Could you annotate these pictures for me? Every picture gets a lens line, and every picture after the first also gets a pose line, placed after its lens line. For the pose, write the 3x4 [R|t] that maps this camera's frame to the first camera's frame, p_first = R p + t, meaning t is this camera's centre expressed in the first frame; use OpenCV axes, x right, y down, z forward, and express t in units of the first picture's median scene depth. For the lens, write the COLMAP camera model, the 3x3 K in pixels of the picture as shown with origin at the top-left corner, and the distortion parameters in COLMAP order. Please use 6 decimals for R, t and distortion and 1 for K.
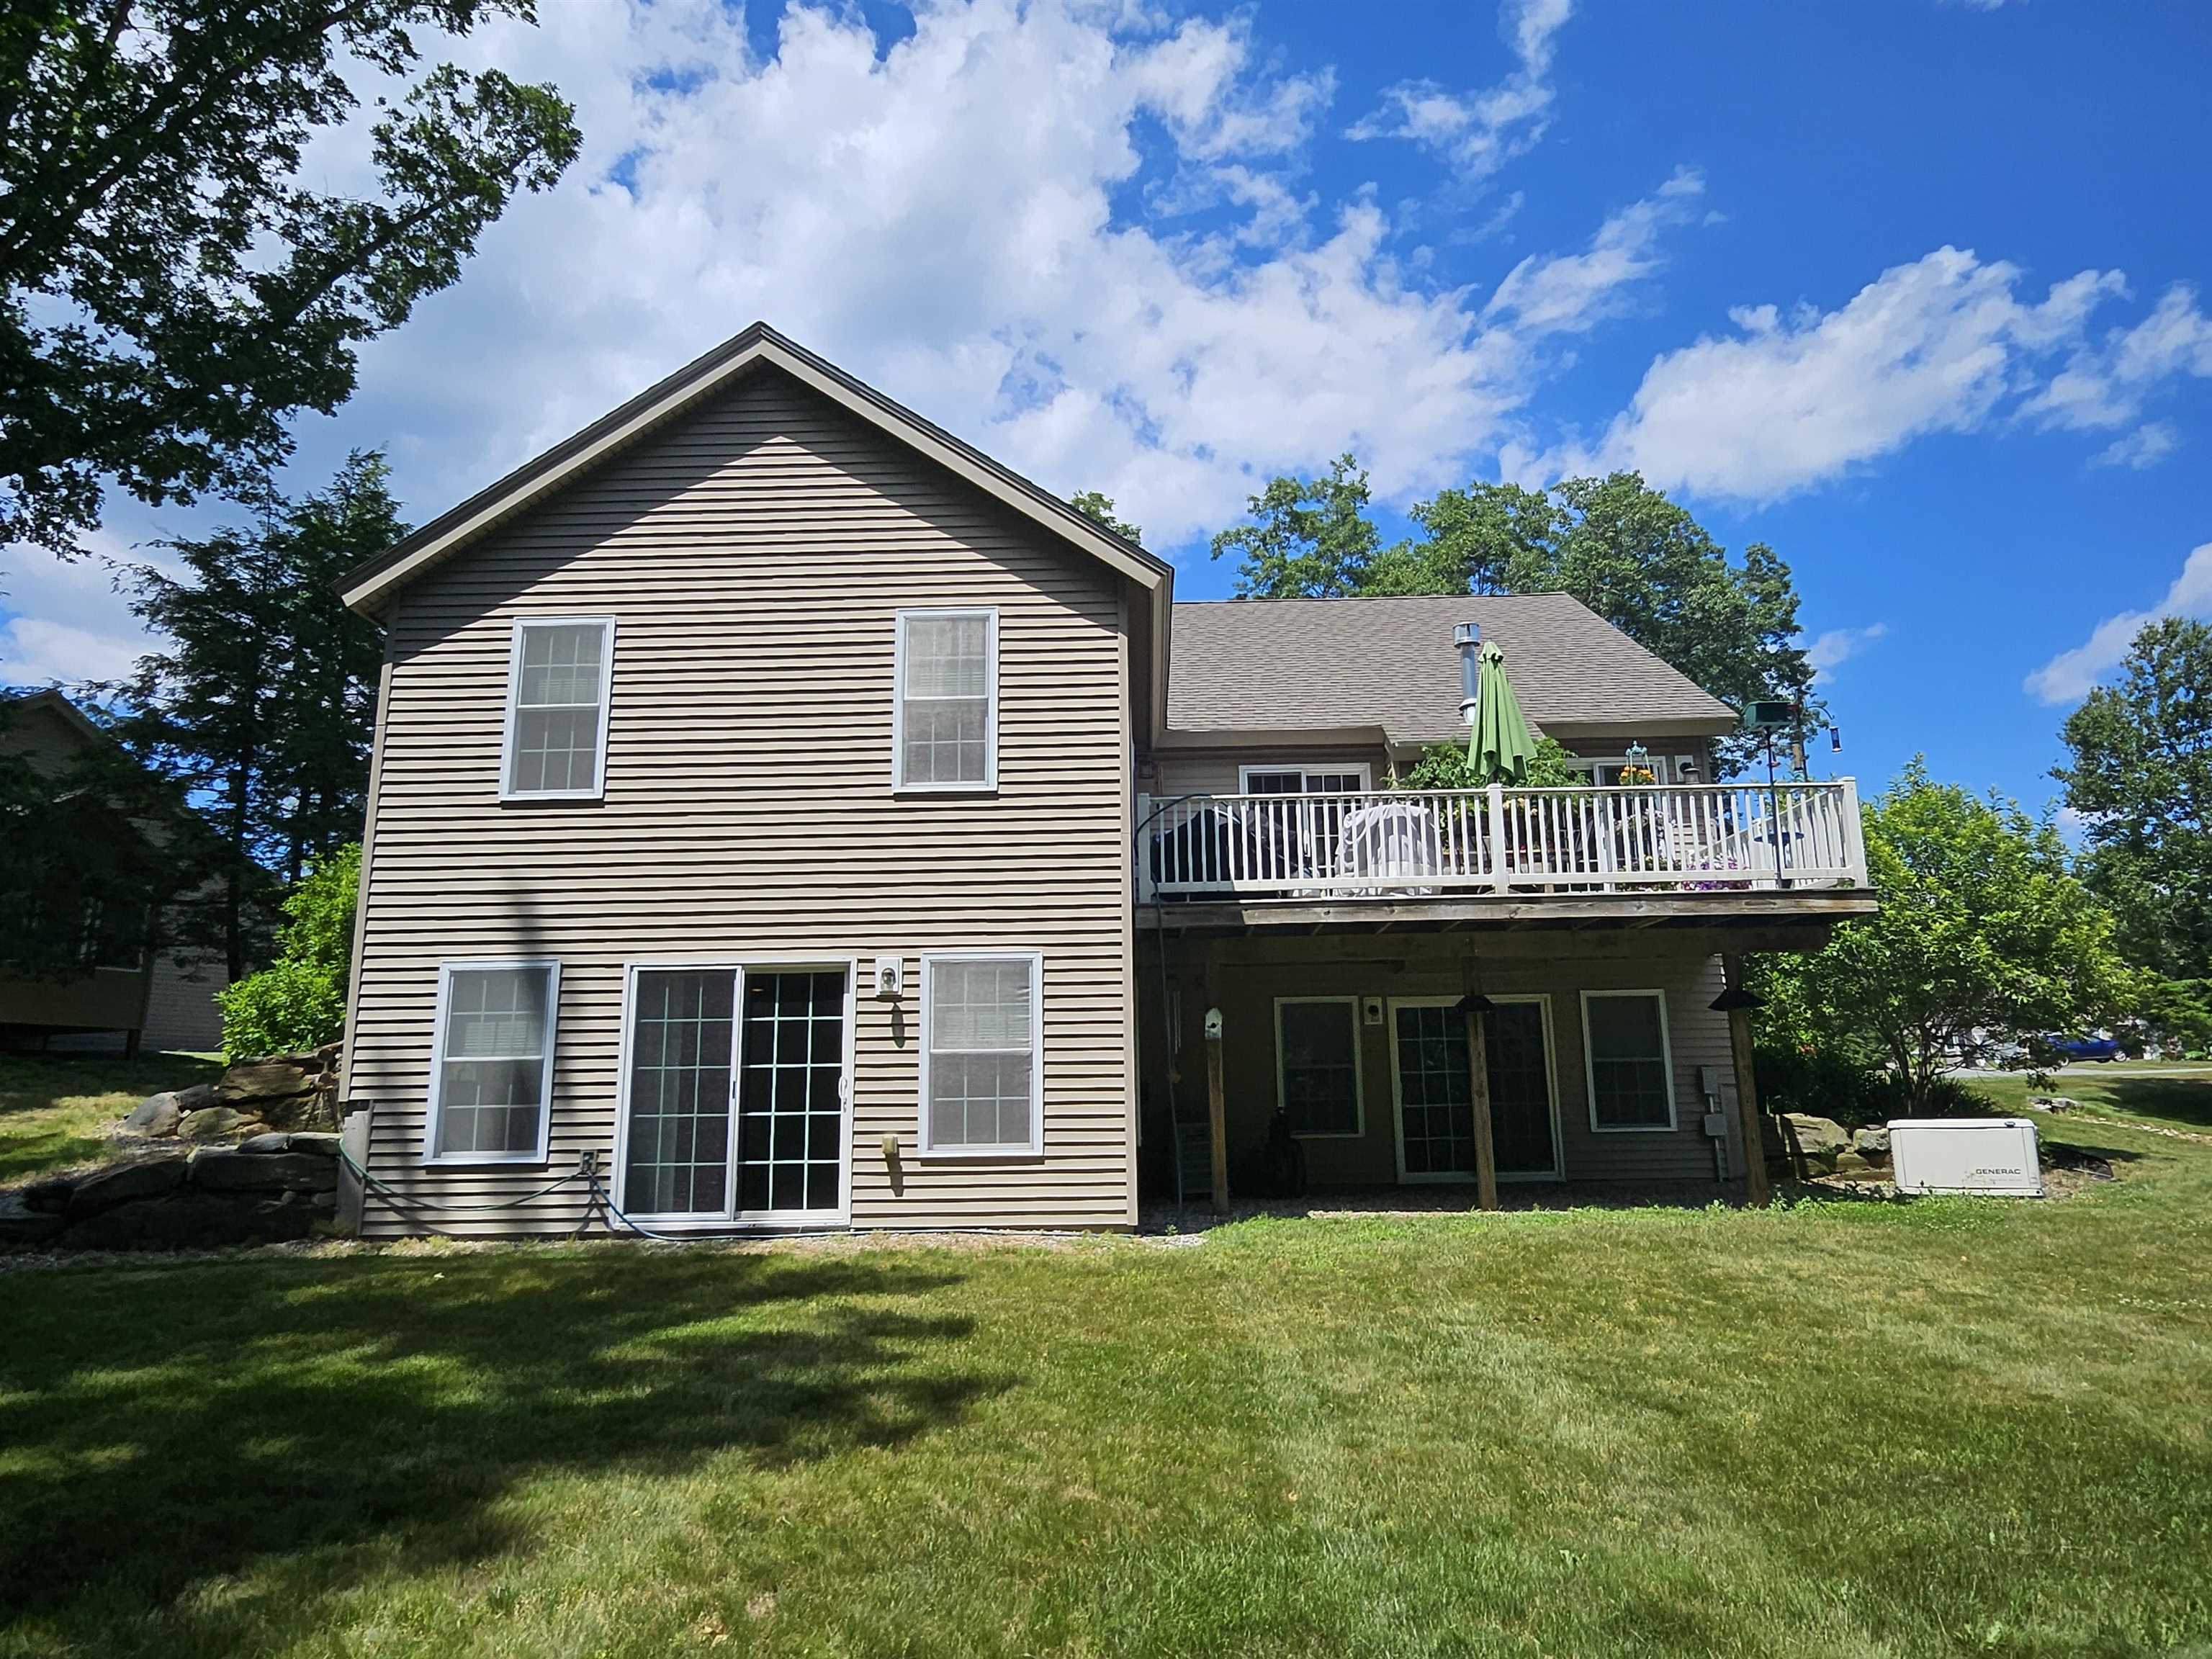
lens RADIAL K [[1341.7, 0, 1126.7], [0, 1341.7, 831.0], [0, 0, 1]] dist [0.004220, 0.001119]
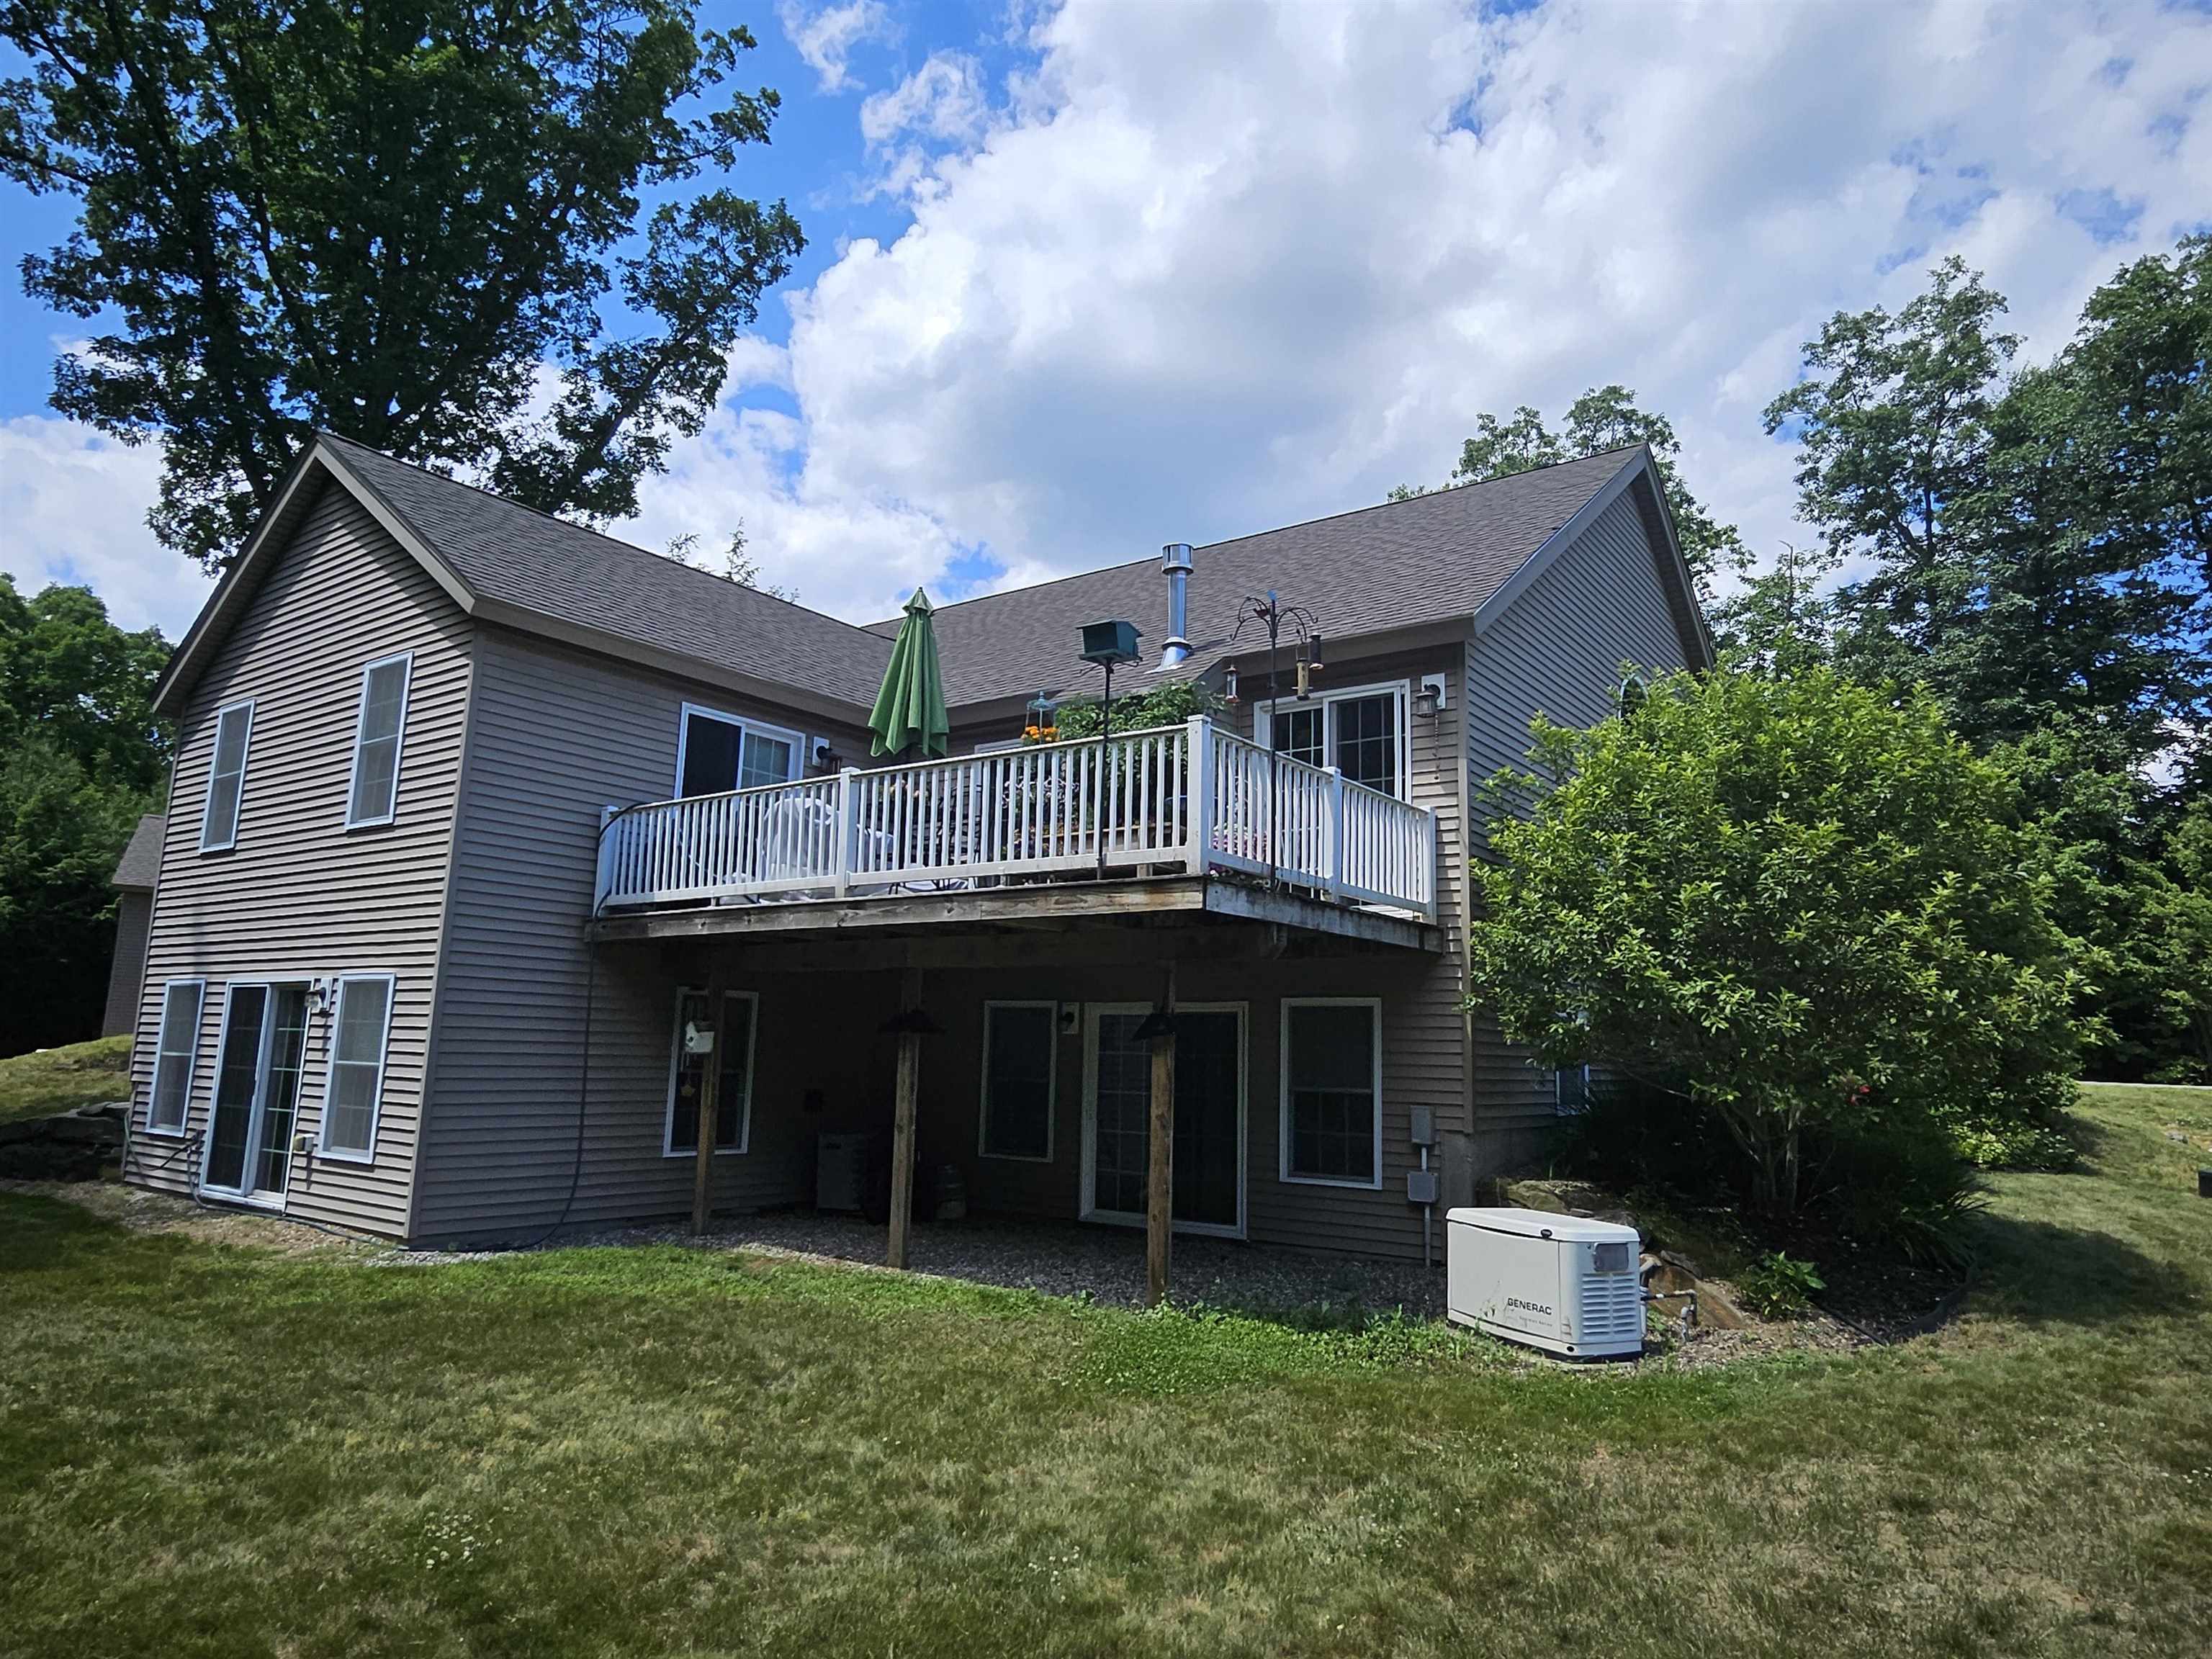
lens RADIAL K [[1341.7, 0, 1111.8], [0, 1341.7, 819.9], [0, 0, 1]] dist [0.004220, 0.001119]
pose [[0.819778, -0.062747, -0.569233, 0.985401], [0.077472, 0.996993, 0.001672, 0.010604], [0.567416, -0.045470, 0.822175, 0.435318]]
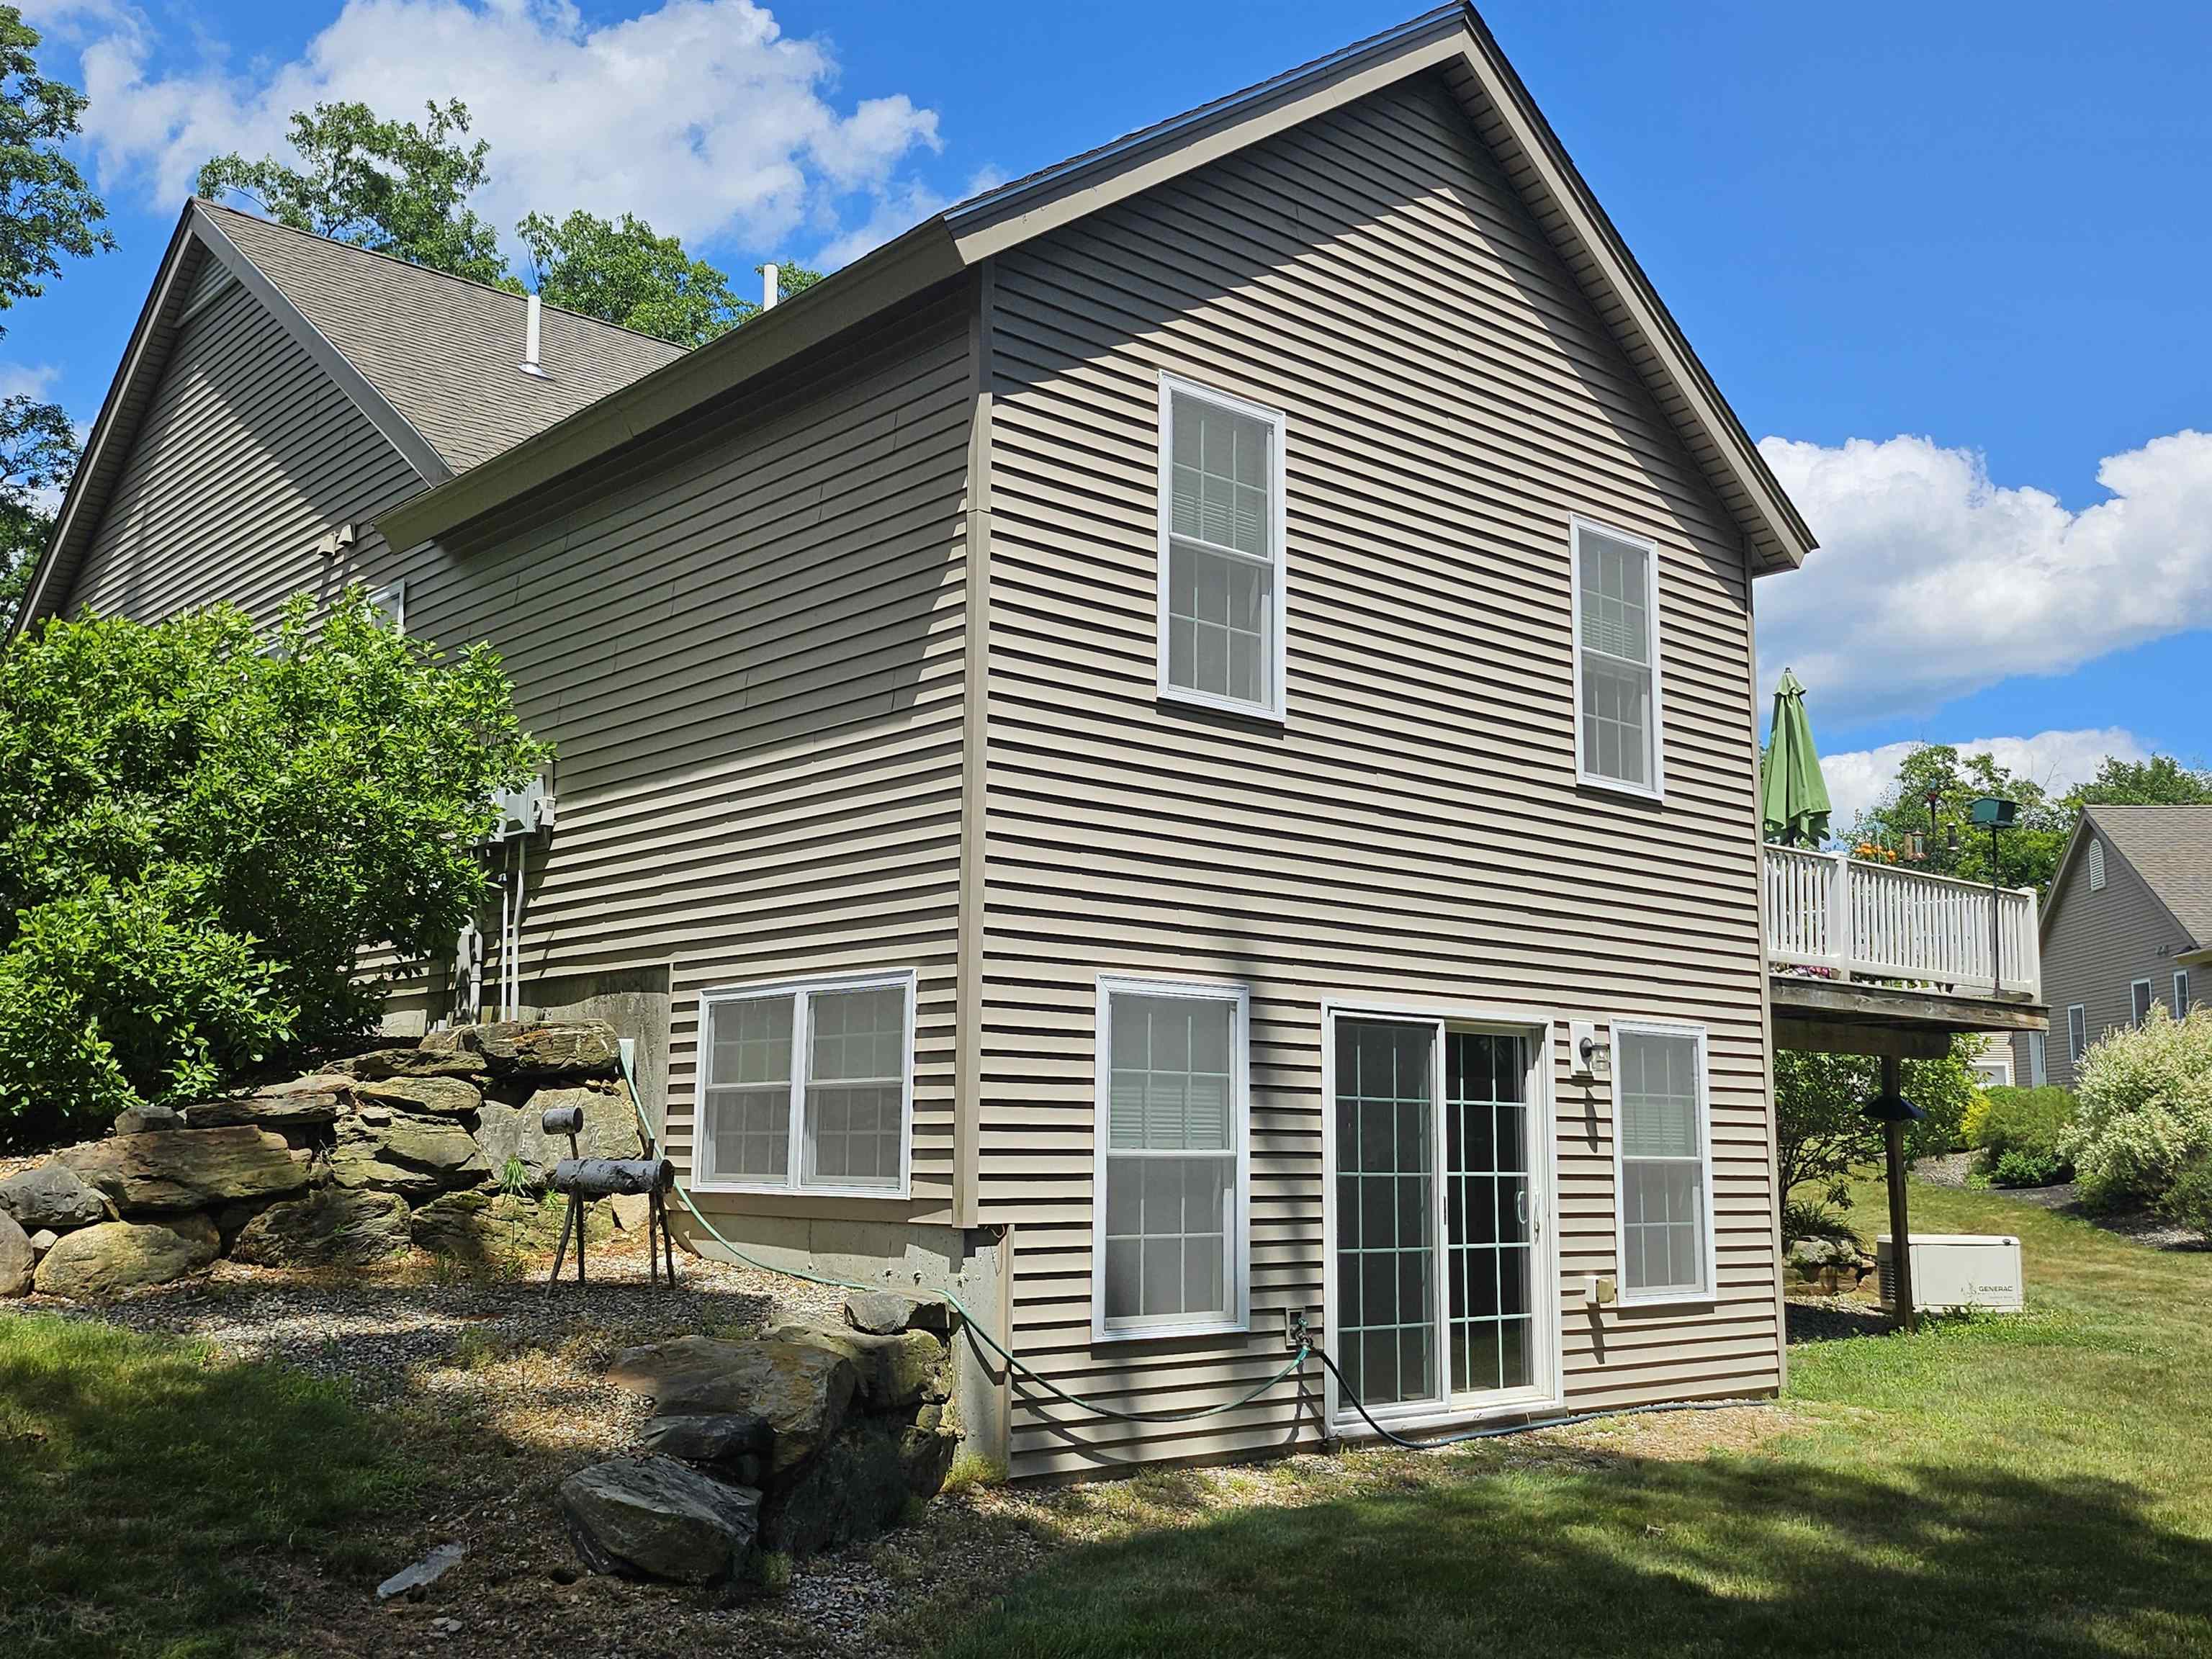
lens RADIAL K [[2065.3, 0, 1104.9], [0, 2065.3, 839.1], [0, 0, 1]] dist [0.070310, 0.000000]
pose [[0.731848, 0.122878, 0.670298, -1.056427], [-0.157701, 0.987447, -0.008835, 0.047389], [-0.662969, -0.099241, 0.742040, 0.362030]]
